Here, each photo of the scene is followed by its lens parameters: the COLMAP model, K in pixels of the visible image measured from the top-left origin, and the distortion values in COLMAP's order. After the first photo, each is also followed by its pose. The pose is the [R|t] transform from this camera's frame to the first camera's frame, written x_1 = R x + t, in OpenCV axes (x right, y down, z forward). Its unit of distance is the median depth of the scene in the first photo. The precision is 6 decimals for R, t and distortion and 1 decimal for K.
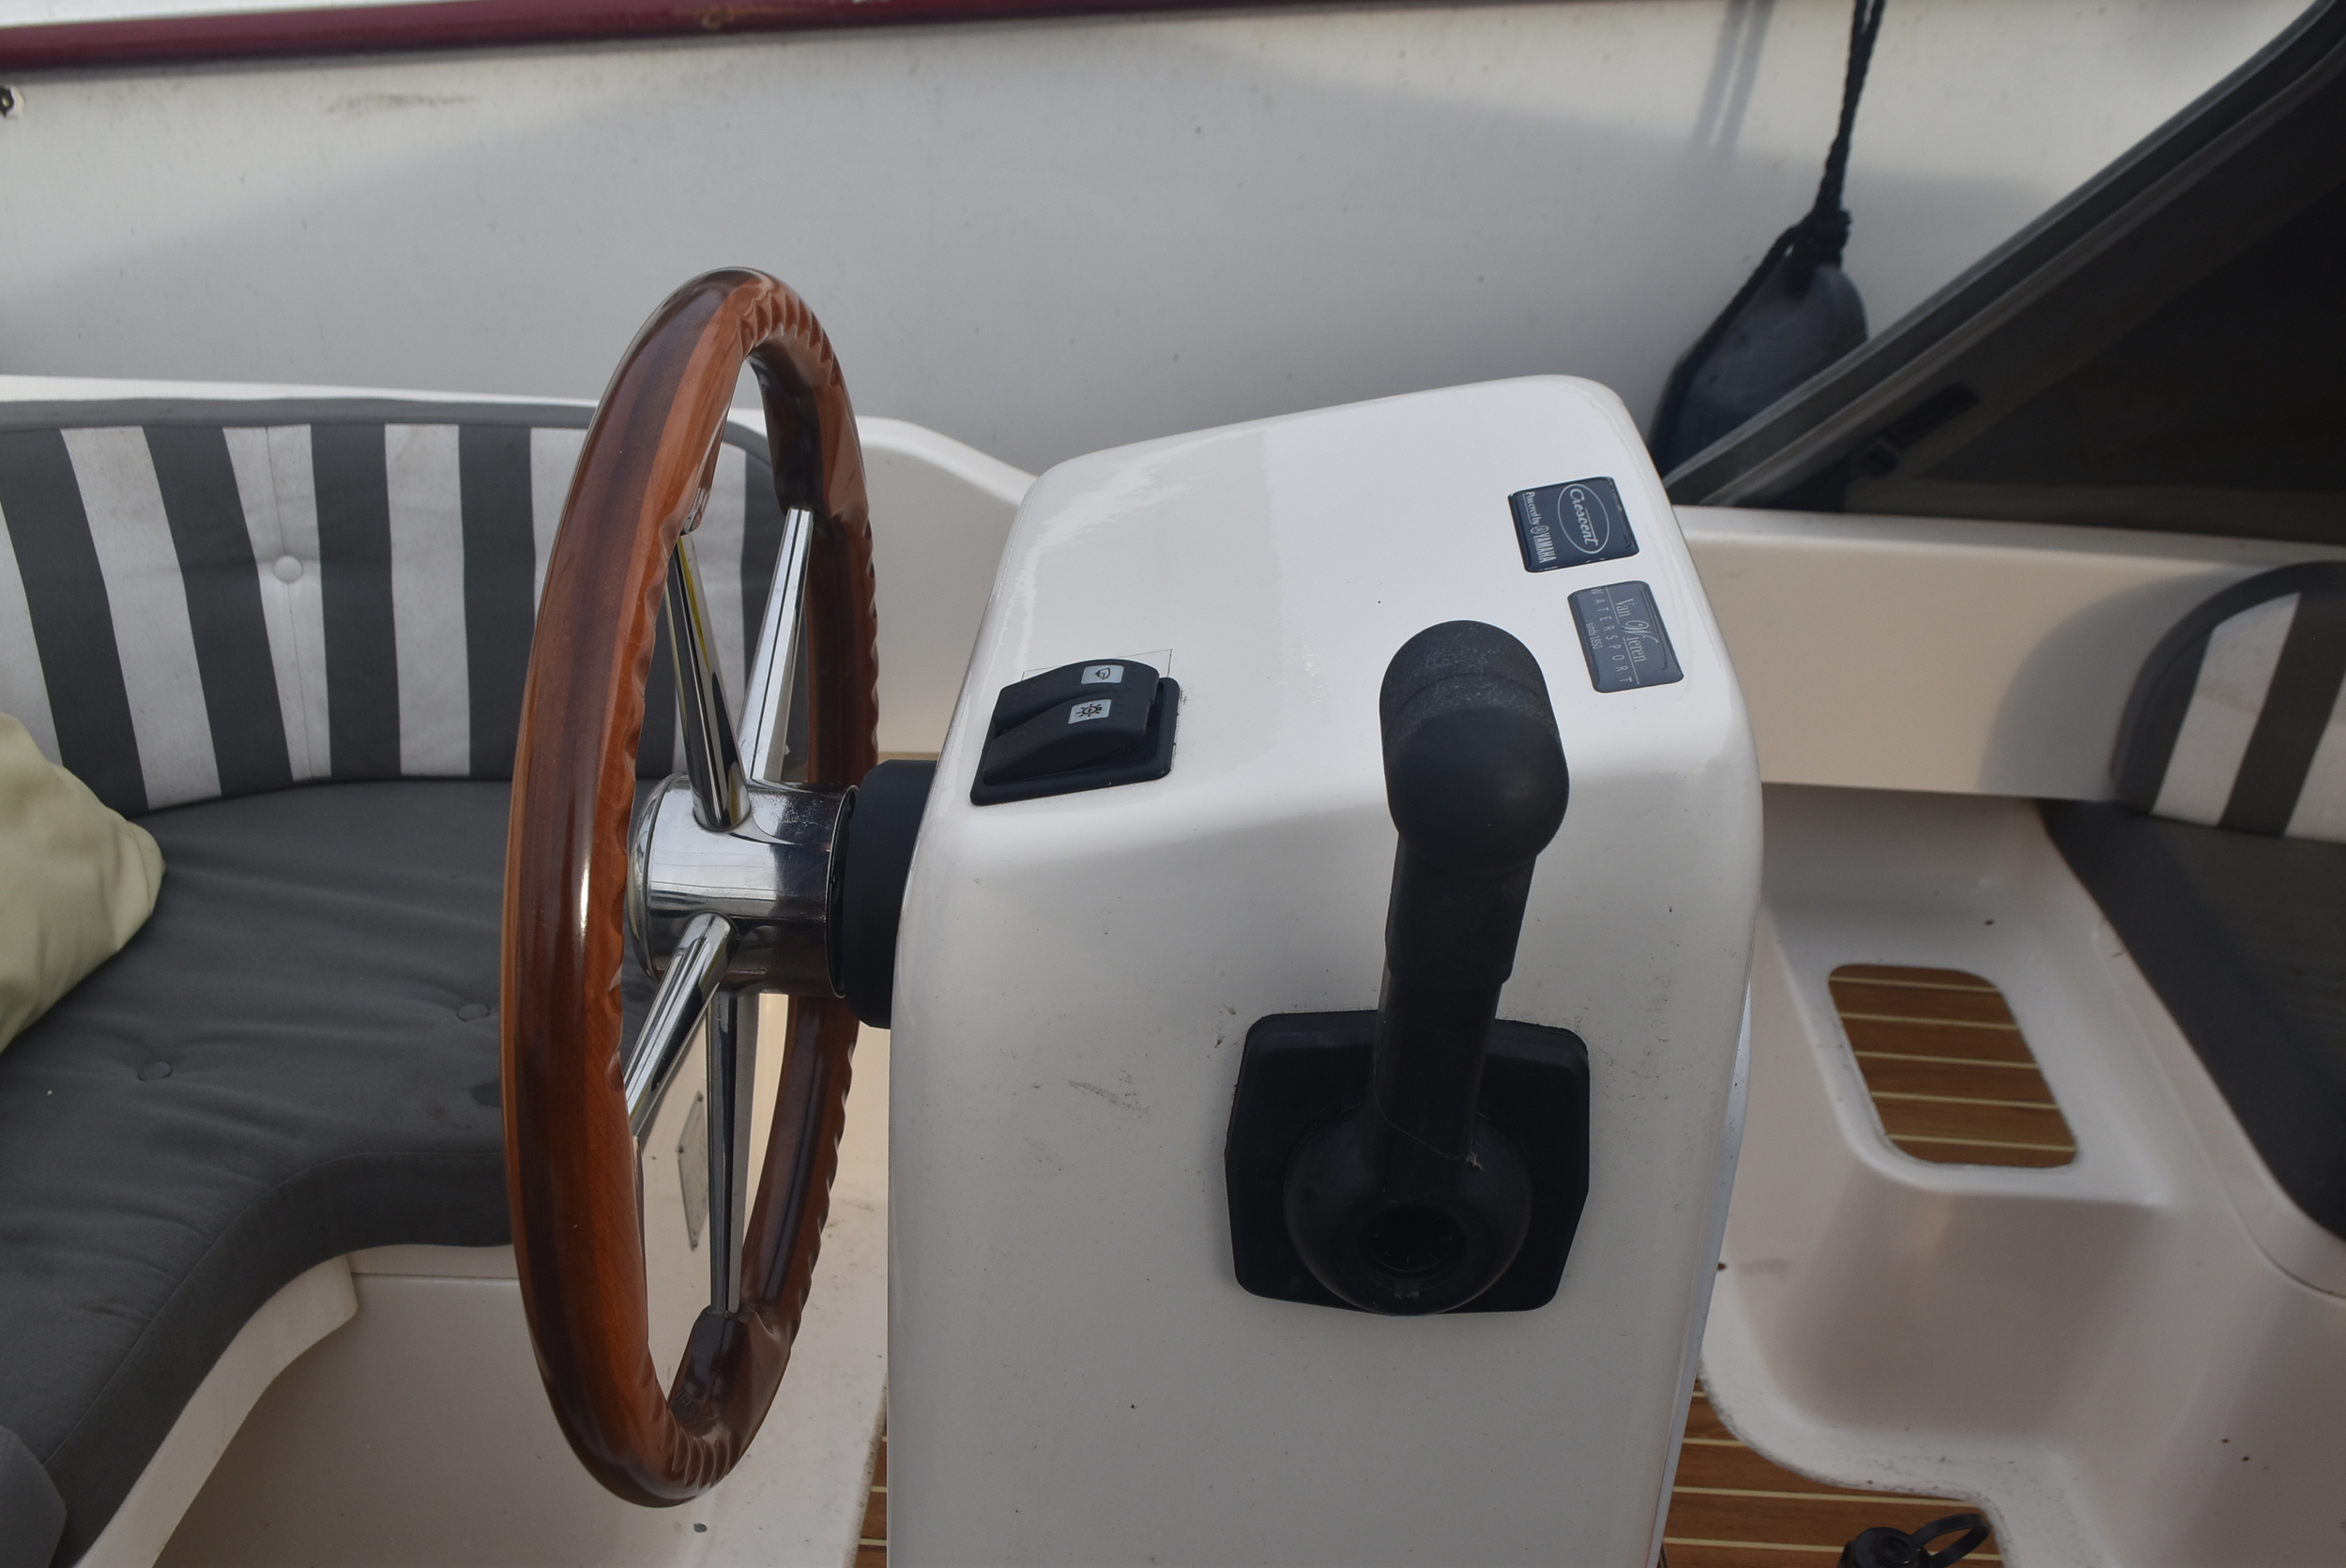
lens RADIAL K [[2159.9, 0, 1173.5], [0, 2159.9, 788.9], [0, 0, 1]] dist [-0.054740, 0.000000]
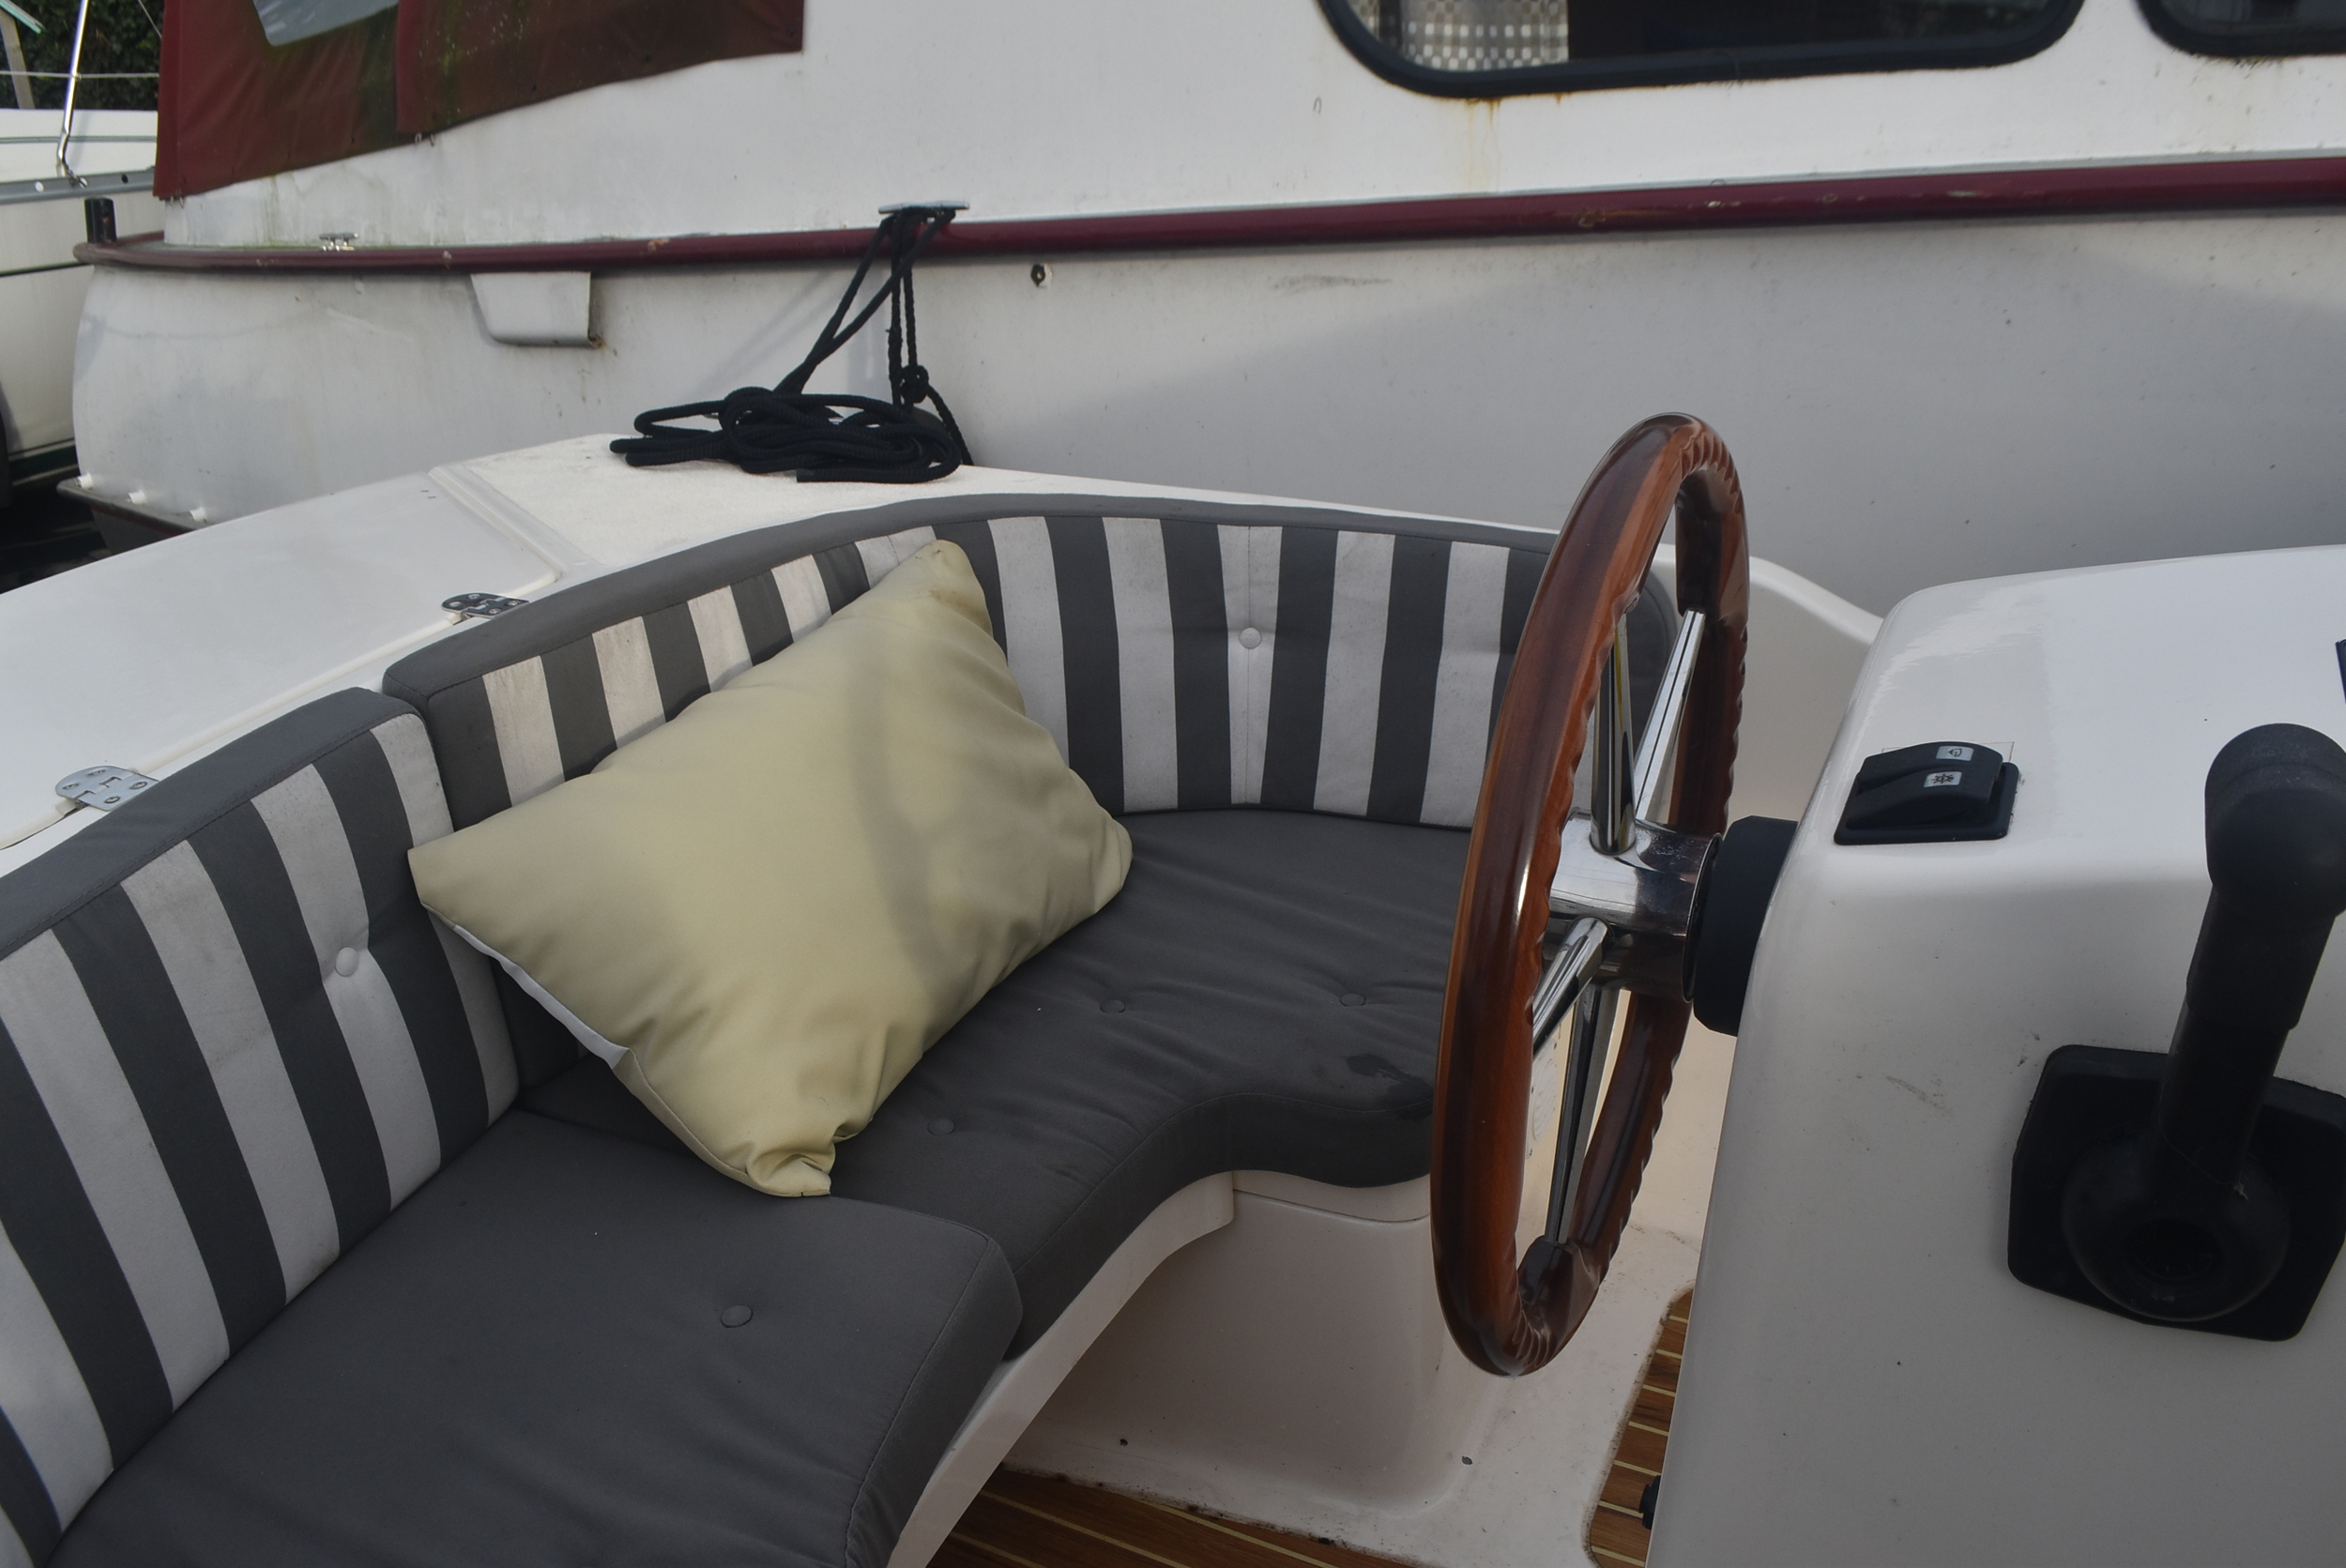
lens RADIAL K [[1904.4, 0, 1177.0], [0, 1904.4, 796.0], [0, 0, 1]] dist [-0.075260, 0.014898]
pose [[0.917824, 0.113174, -0.380513, -0.022492], [-0.130843, 0.991185, -0.020800, 0.039308], [0.374805, 0.068878, 0.924542, -0.116160]]
